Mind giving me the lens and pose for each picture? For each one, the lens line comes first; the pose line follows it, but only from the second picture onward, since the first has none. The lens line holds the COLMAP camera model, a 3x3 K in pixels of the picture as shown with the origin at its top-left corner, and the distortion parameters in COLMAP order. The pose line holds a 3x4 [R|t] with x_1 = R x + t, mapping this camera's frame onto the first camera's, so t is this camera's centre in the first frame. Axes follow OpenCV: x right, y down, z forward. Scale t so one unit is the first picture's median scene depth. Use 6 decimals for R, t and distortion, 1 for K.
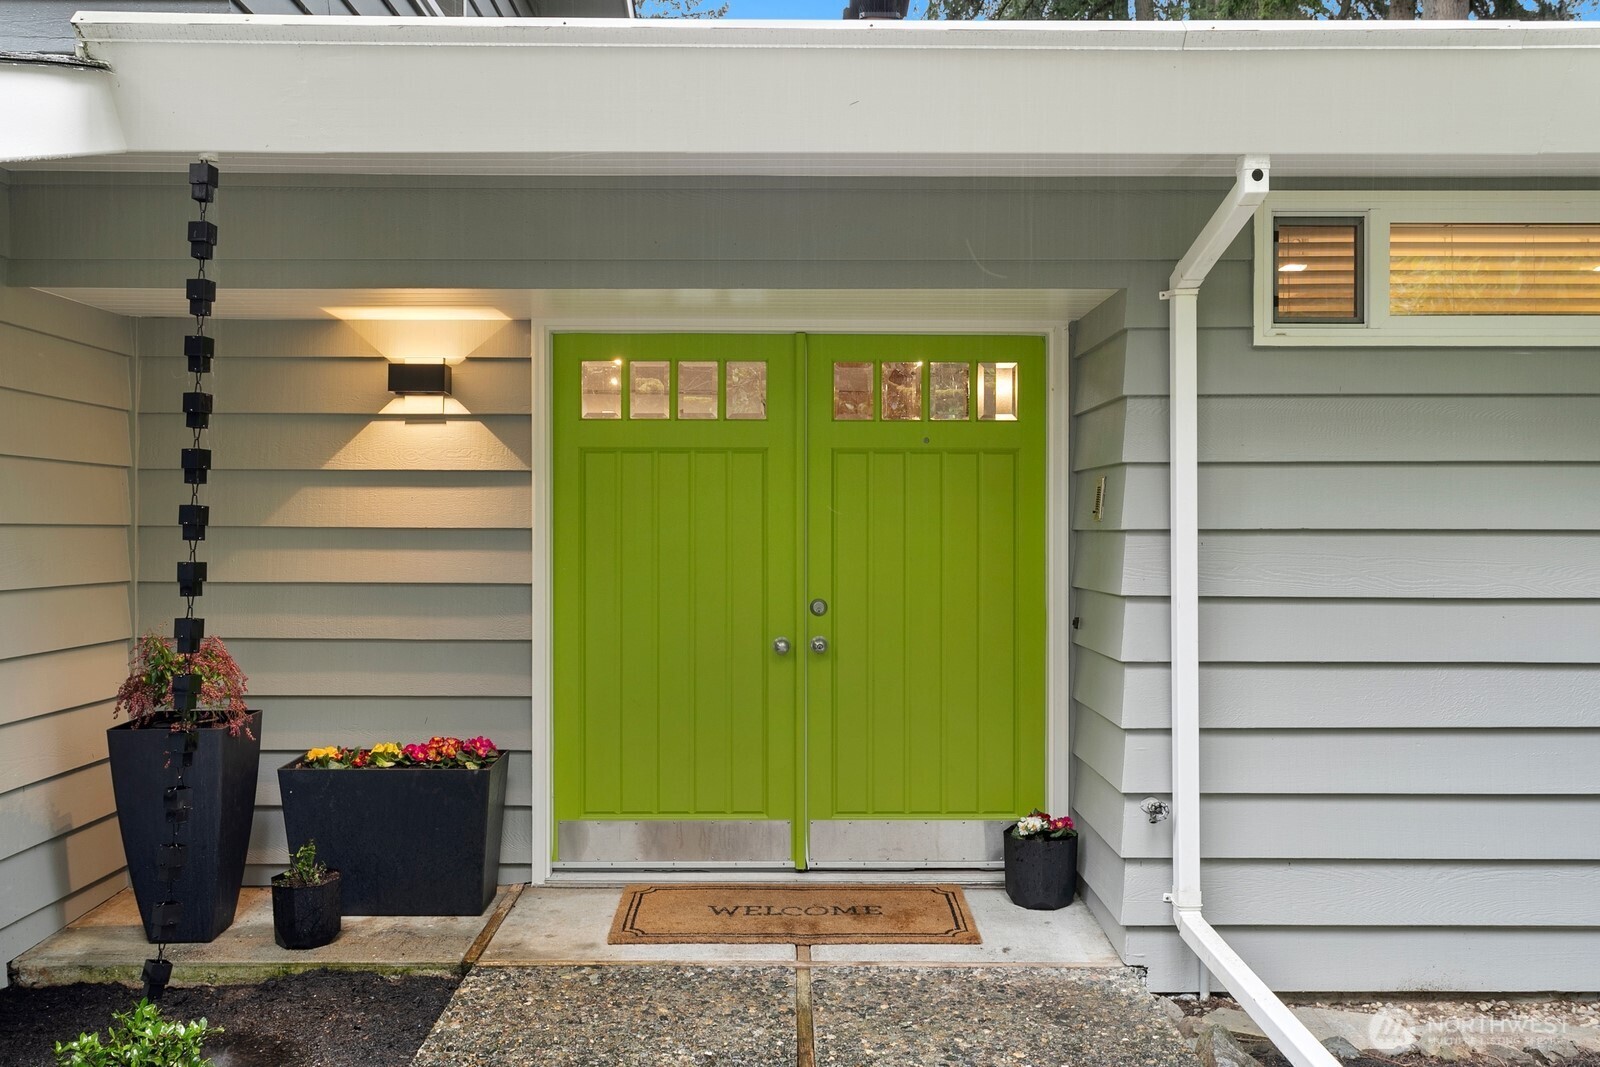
lens RADIAL K [[1383.2, 0, 800.2], [0, 1383.2, 533.8], [0, 0, 1]] dist [-0.000161, -0.000047]
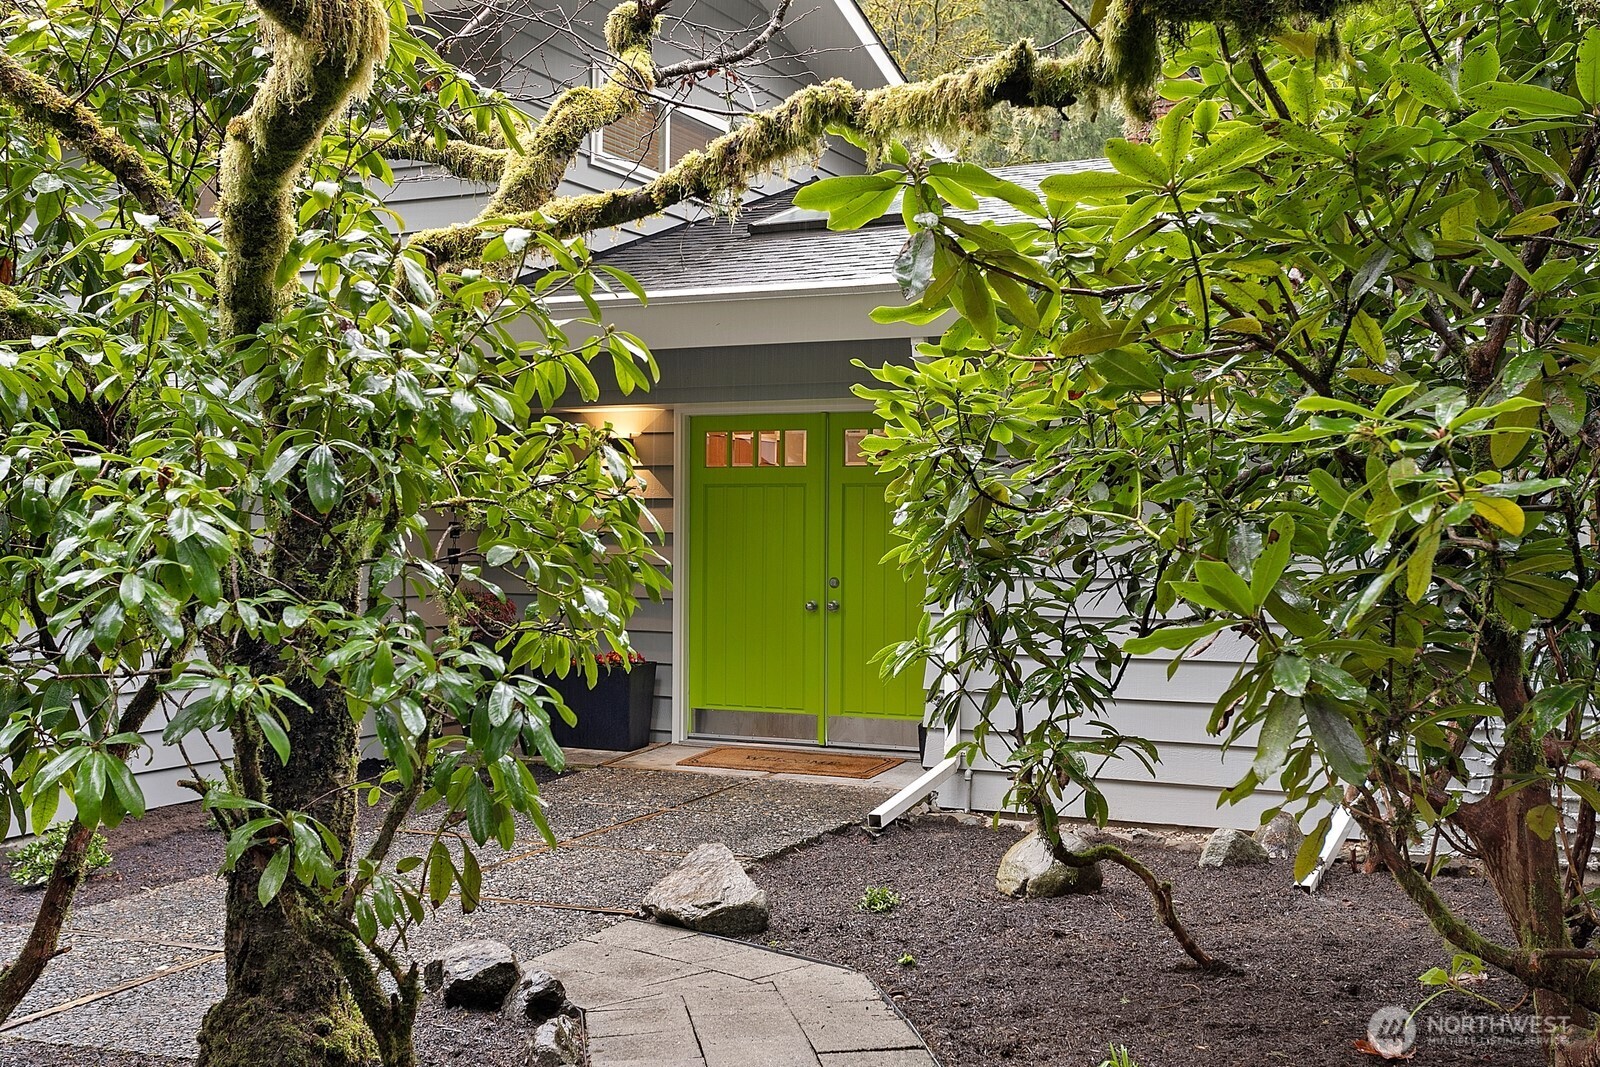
lens RADIAL K [[1818.4, 0, 800.1], [0, 1818.4, 533.5], [0, 0, 1]] dist [0.016524, 0.000000]
pose [[0.889314, 0.001309, -0.457296, 0.940644], [-0.004528, 0.999972, -0.005943, 0.009417], [0.457275, 0.007355, 0.889295, -0.887396]]
